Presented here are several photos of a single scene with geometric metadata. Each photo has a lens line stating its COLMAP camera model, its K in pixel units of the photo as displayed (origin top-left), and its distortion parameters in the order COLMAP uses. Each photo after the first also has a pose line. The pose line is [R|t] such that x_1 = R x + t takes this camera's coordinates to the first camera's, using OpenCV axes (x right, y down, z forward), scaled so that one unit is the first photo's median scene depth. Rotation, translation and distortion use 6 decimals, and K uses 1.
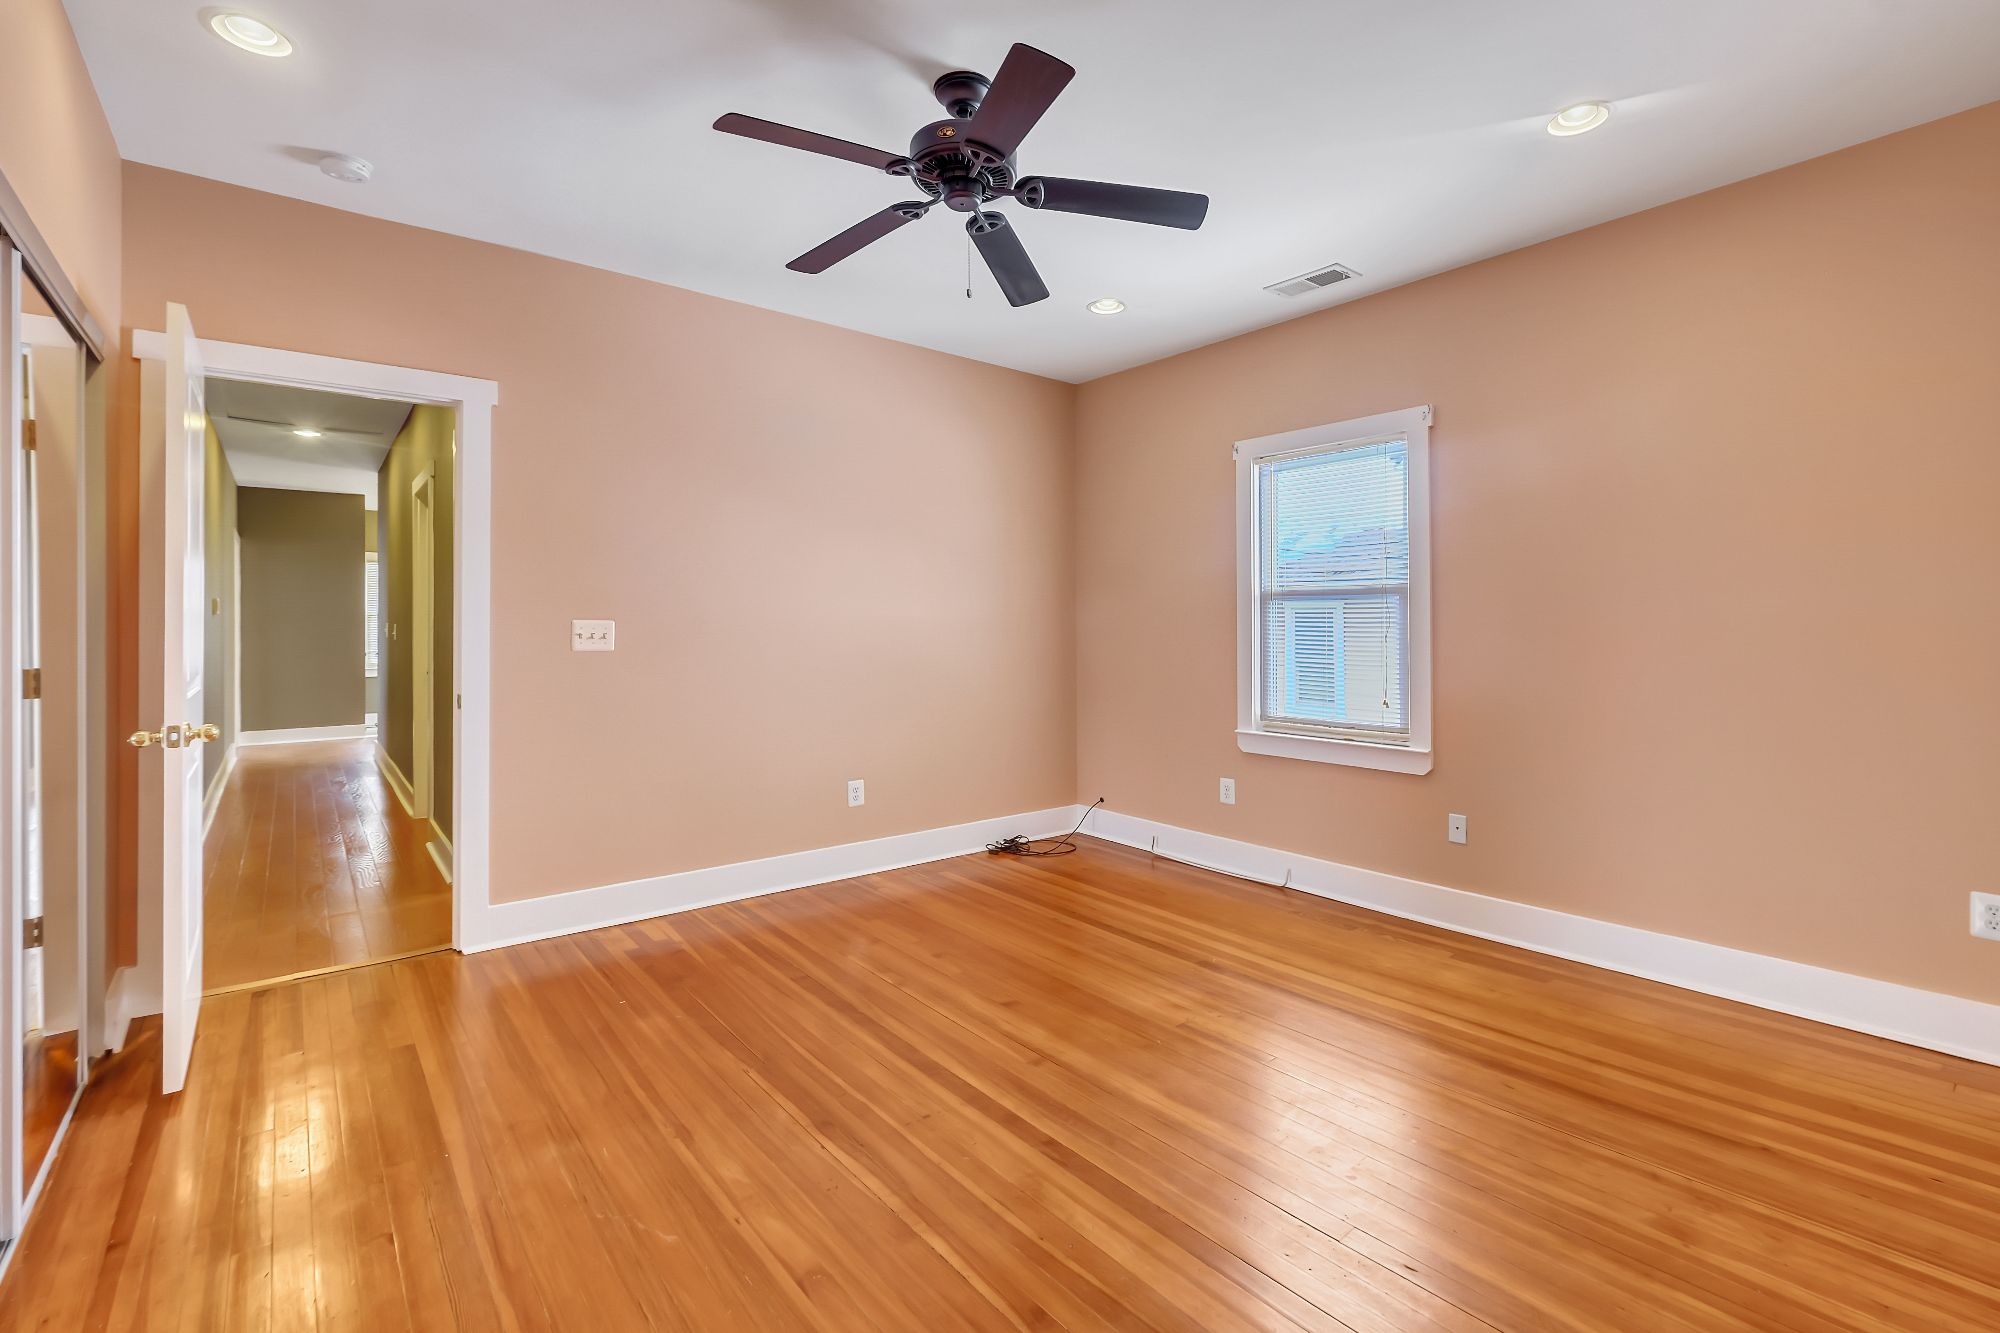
lens RADIAL K [[880.2, 0, 1012.4], [0, 880.2, 658.0], [0, 0, 1]] dist [-0.002159, 0.000105]
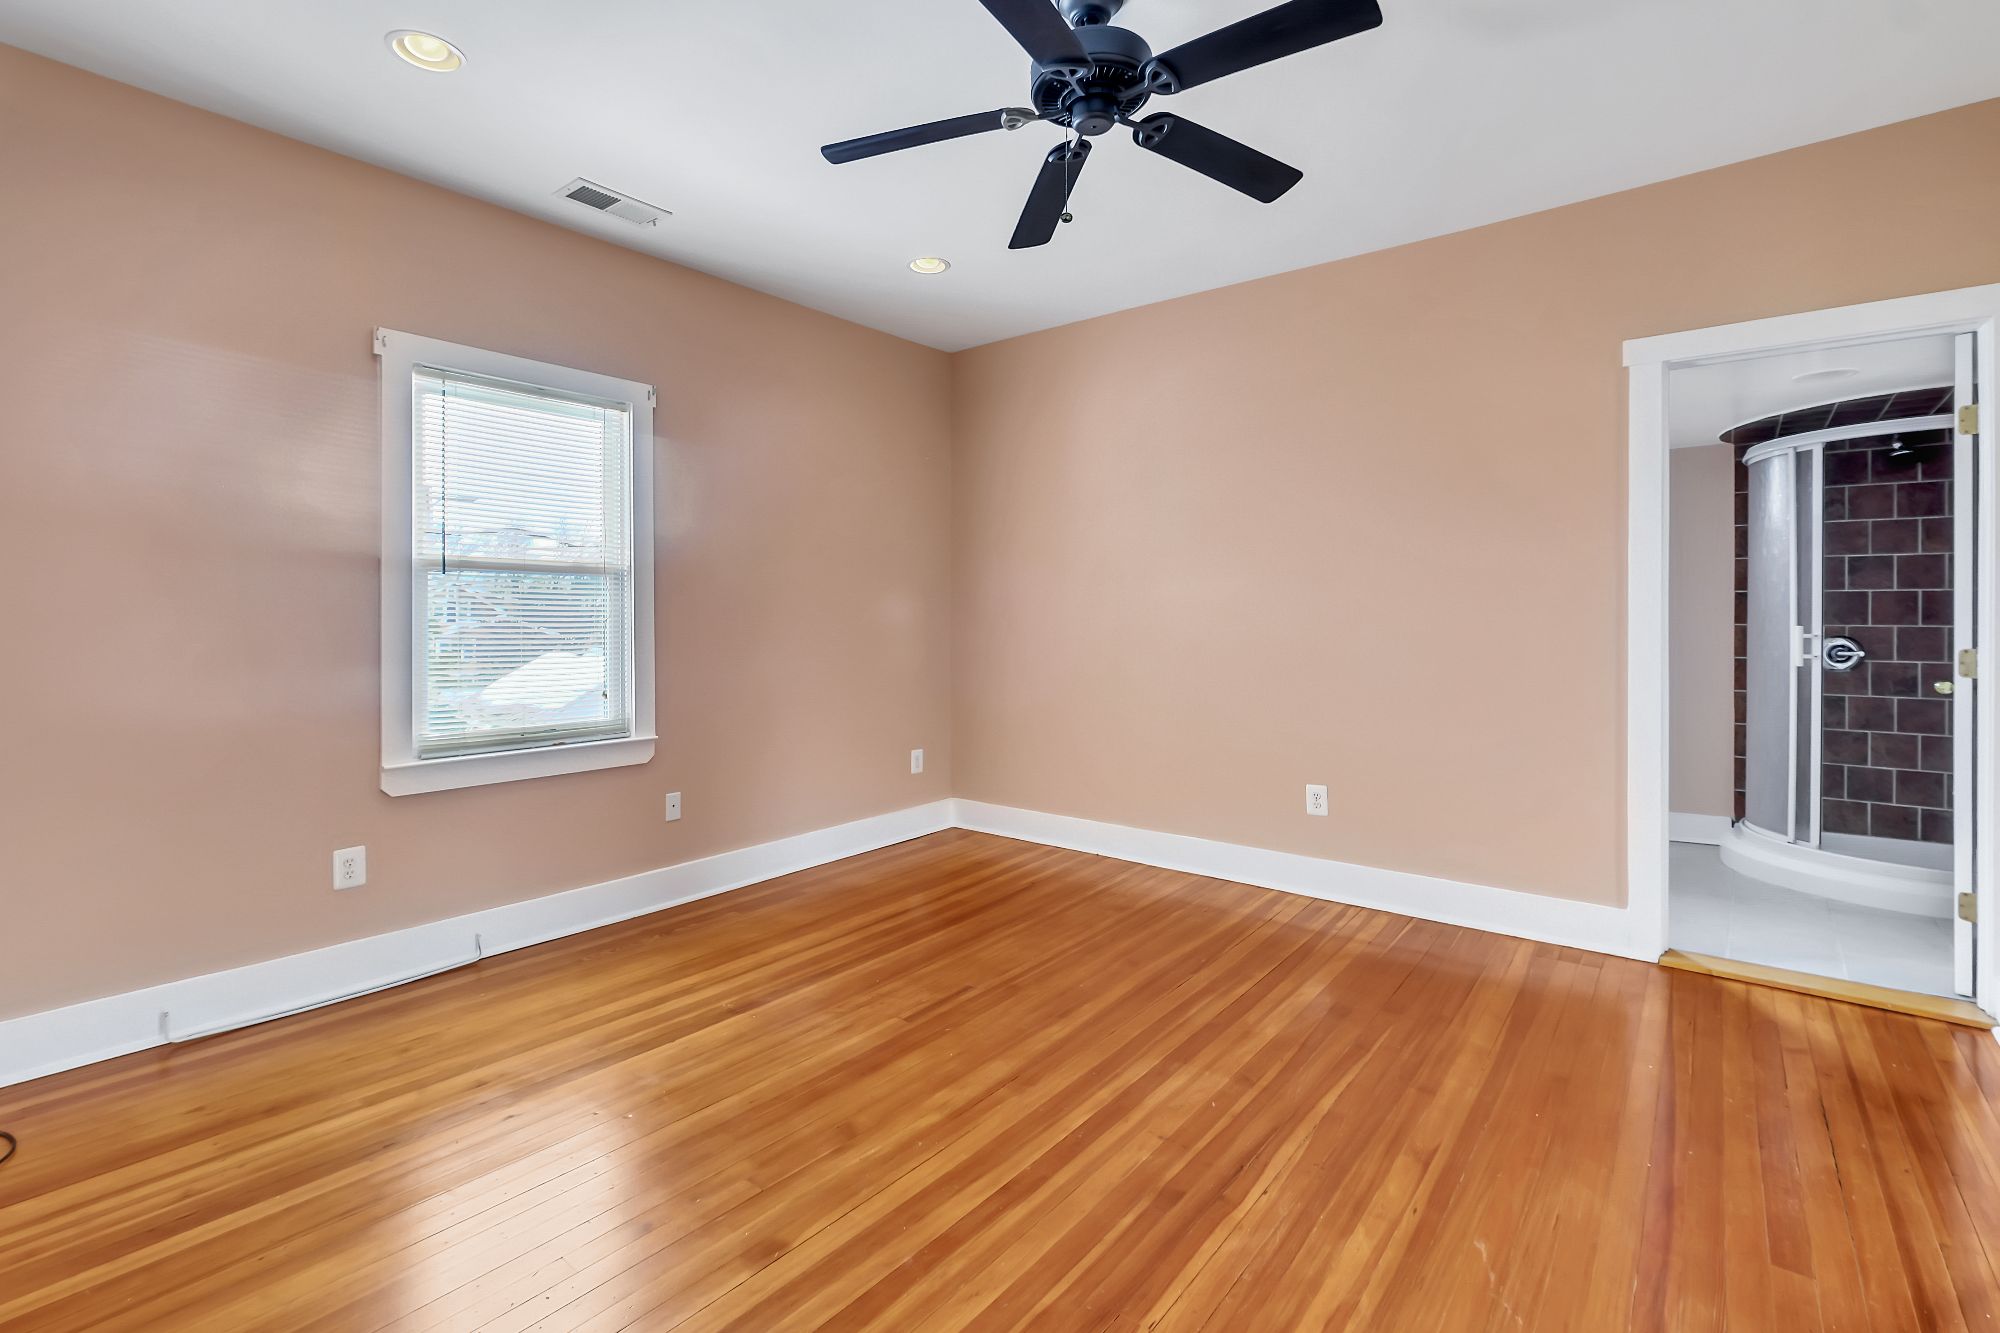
lens RADIAL K [[880.2, 0, 1012.4], [0, 880.2, 658.0], [0, 0, 1]] dist [-0.002159, 0.000105]
pose [[-0.193987, -0.042983, 0.980062, -0.694214], [0.033480, 0.998168, 0.050404, -0.023447], [-0.980433, 0.042591, -0.192192, 0.959208]]
